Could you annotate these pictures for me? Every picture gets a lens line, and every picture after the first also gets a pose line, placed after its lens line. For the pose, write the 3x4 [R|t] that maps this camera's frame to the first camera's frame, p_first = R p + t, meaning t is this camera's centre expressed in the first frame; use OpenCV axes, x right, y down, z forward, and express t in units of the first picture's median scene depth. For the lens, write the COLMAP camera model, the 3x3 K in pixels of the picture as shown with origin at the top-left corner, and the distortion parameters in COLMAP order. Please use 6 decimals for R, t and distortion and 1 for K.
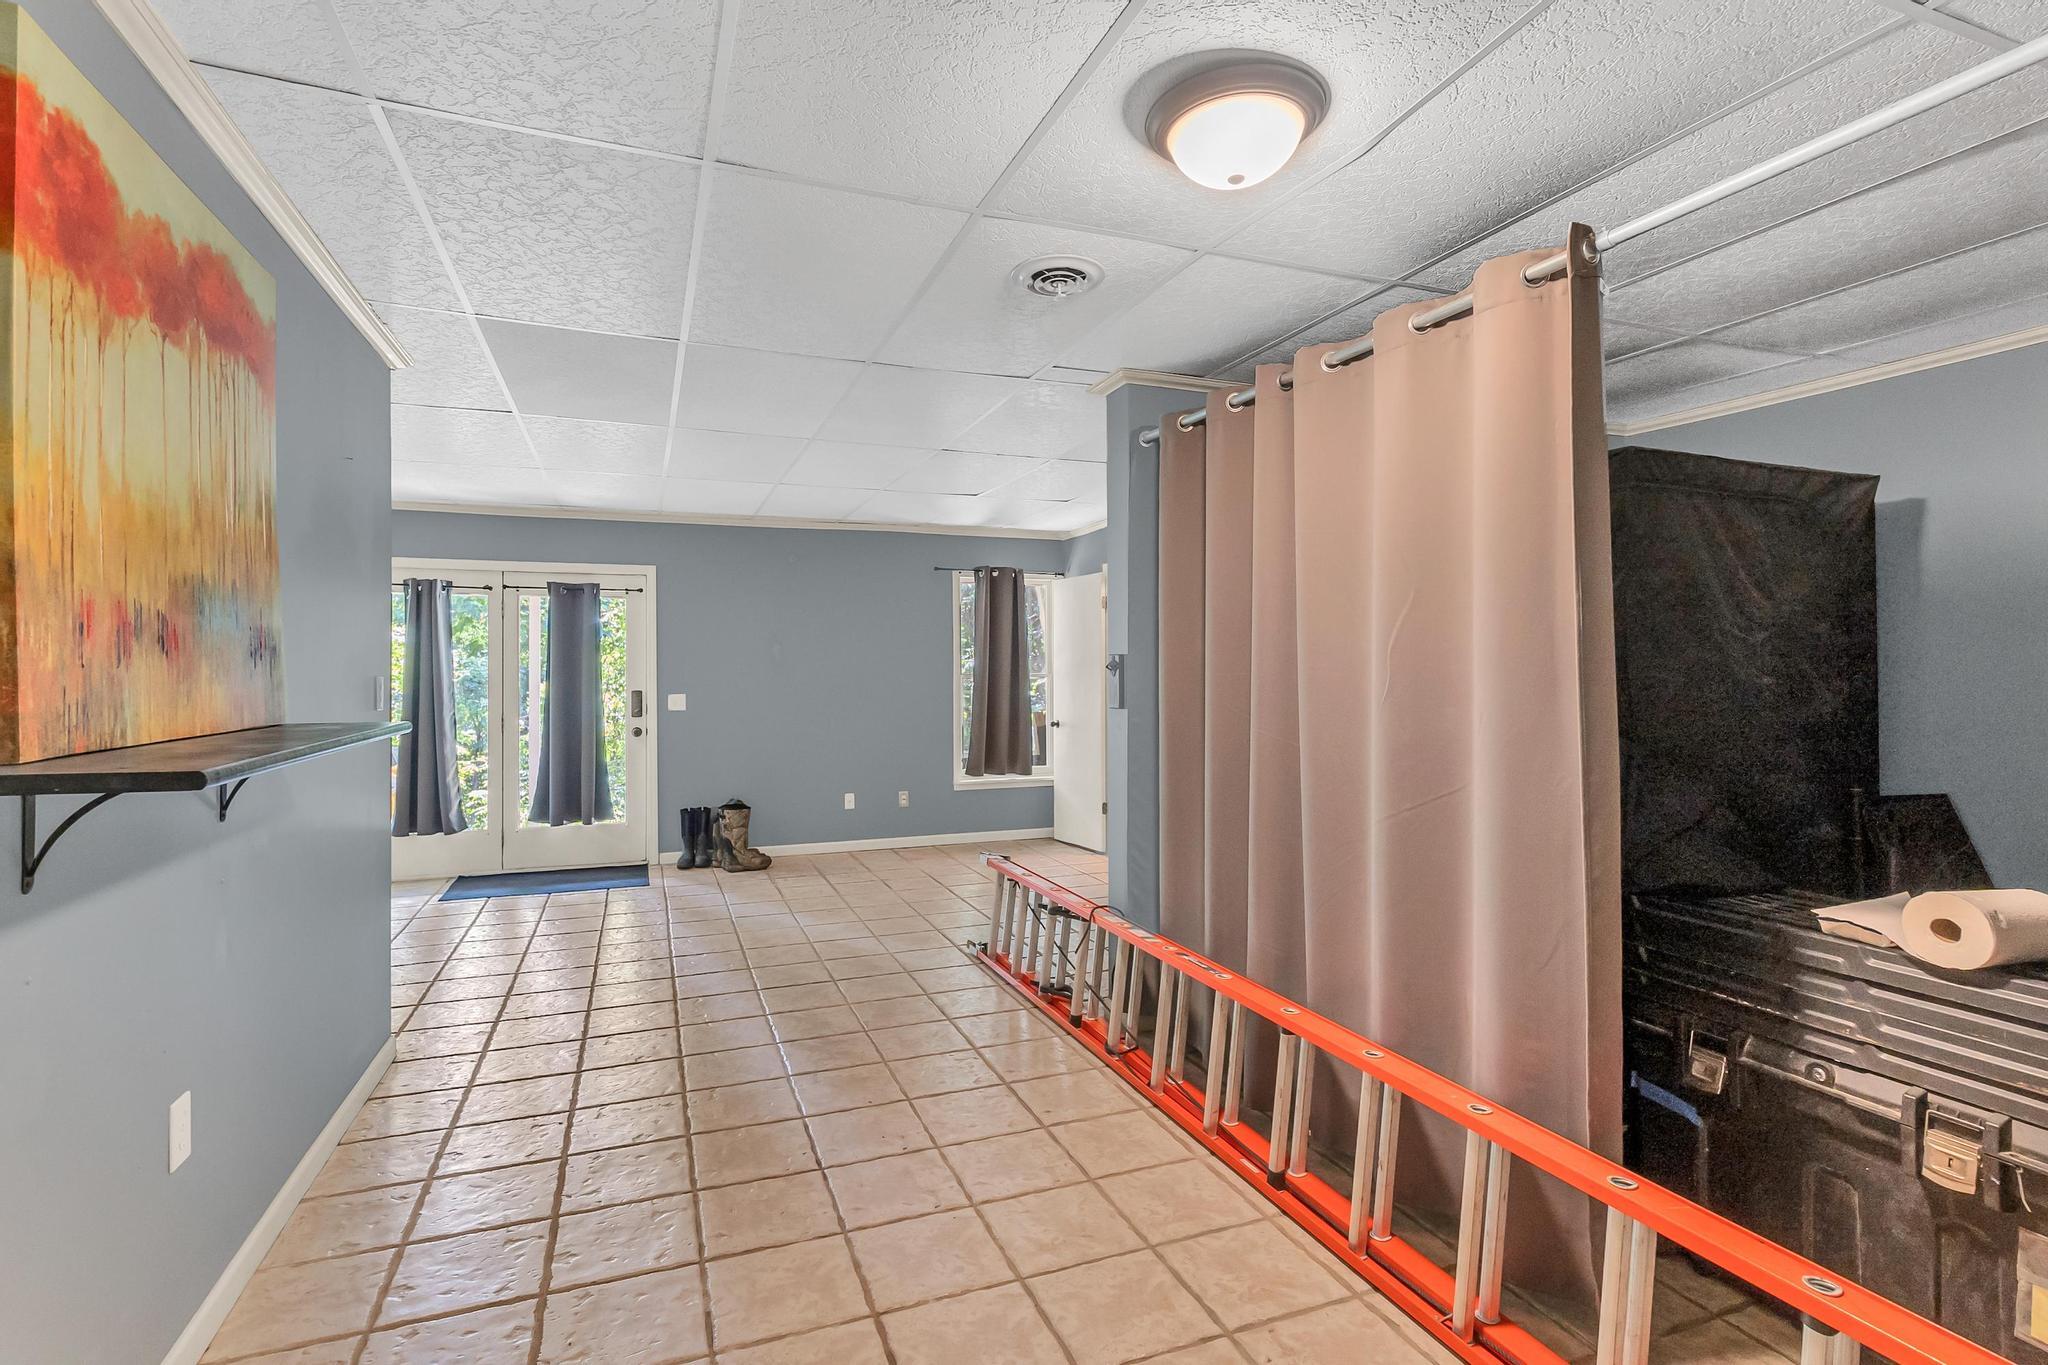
lens RADIAL K [[996.2, 0, 1034.1], [0, 996.2, 683.9], [0, 0, 1]] dist [-0.013279, -0.000323]
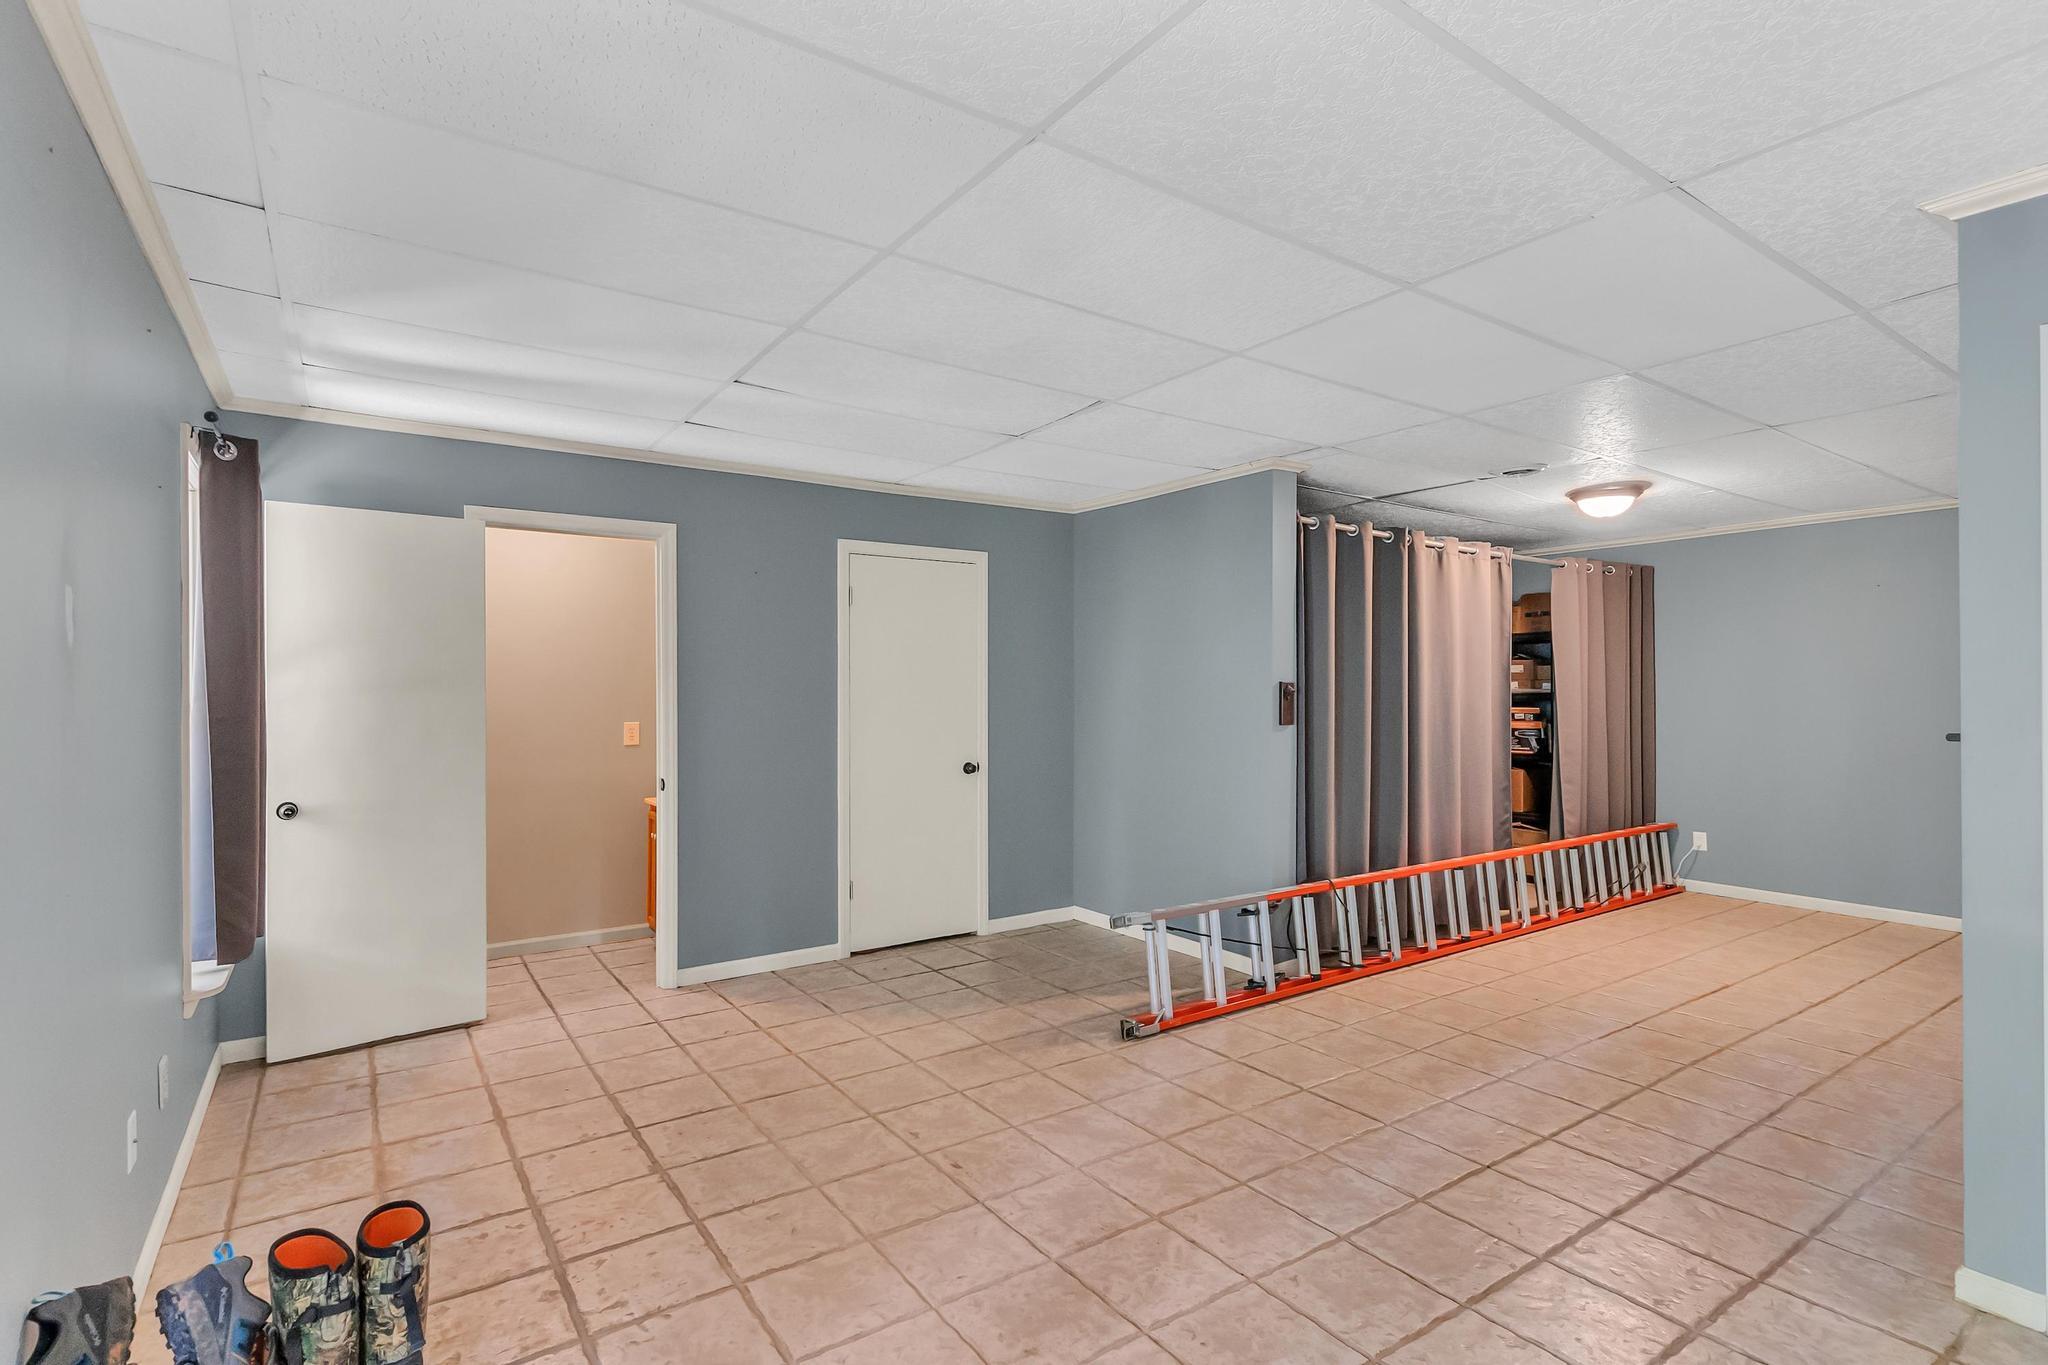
lens RADIAL K [[996.2, 0, 1034.8], [0, 996.2, 684.6], [0, 0, 1]] dist [-0.013279, -0.000323]
pose [[-0.231882, 0.002881, 0.972740, -1.226093], [0.005159, 0.999985, -0.001732, -0.028786], [-0.972730, 0.004617, -0.231894, 1.858095]]
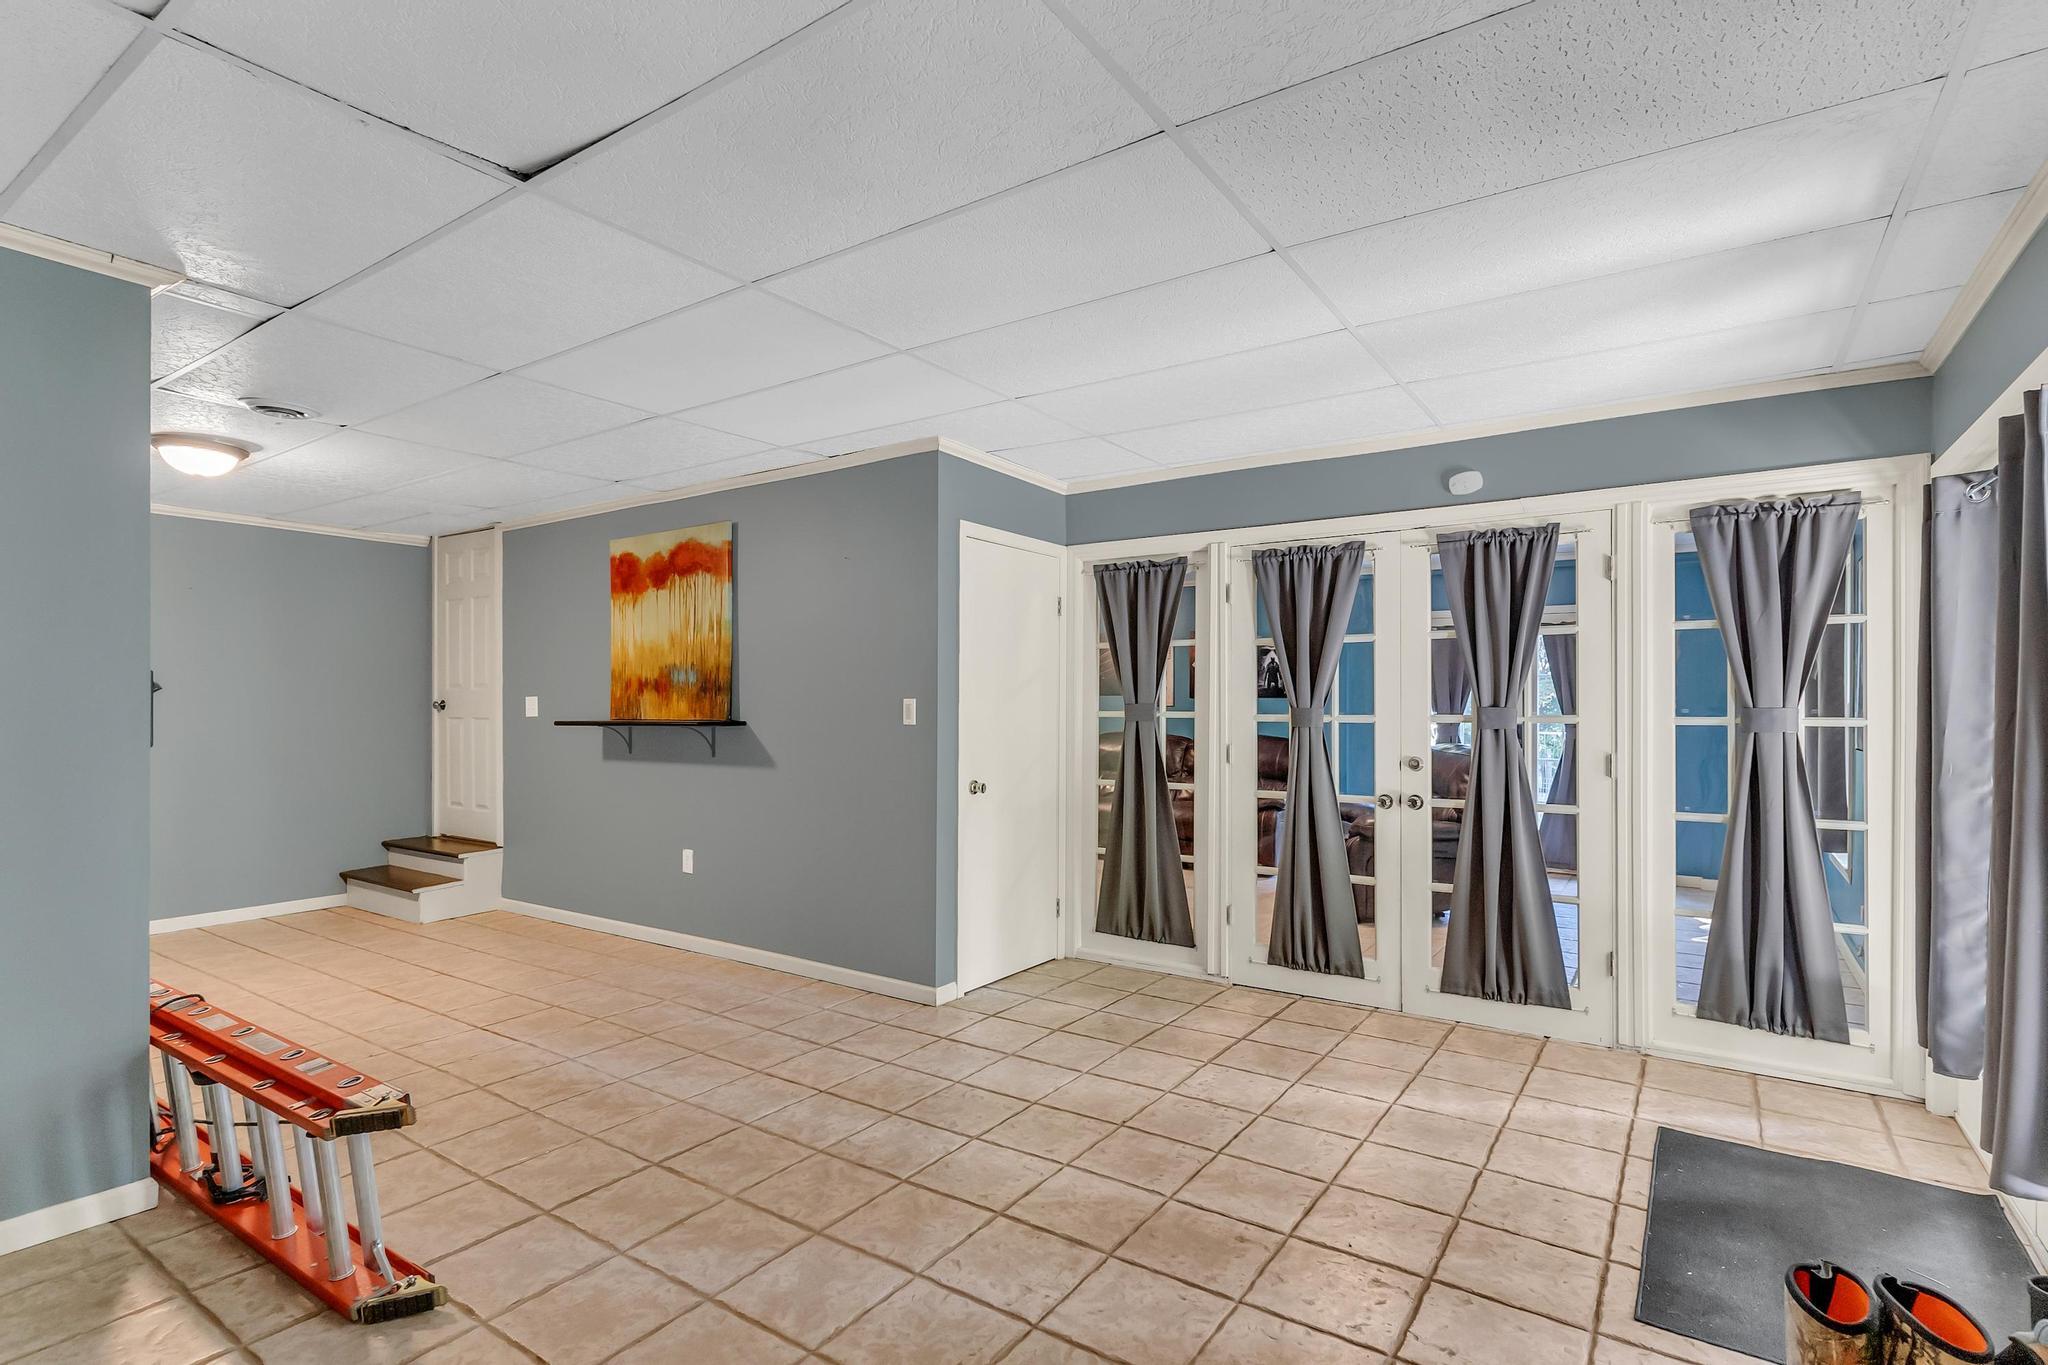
lens RADIAL K [[996.2, 0, 1030.6], [0, 996.2, 688.9], [0, 0, 1]] dist [-0.013279, -0.000323]
pose [[-0.828493, -0.000521, -0.559999, -0.052722], [-0.001115, 0.999999, 0.000720, -0.022058], [0.559999, 0.001221, -0.828493, 2.250972]]
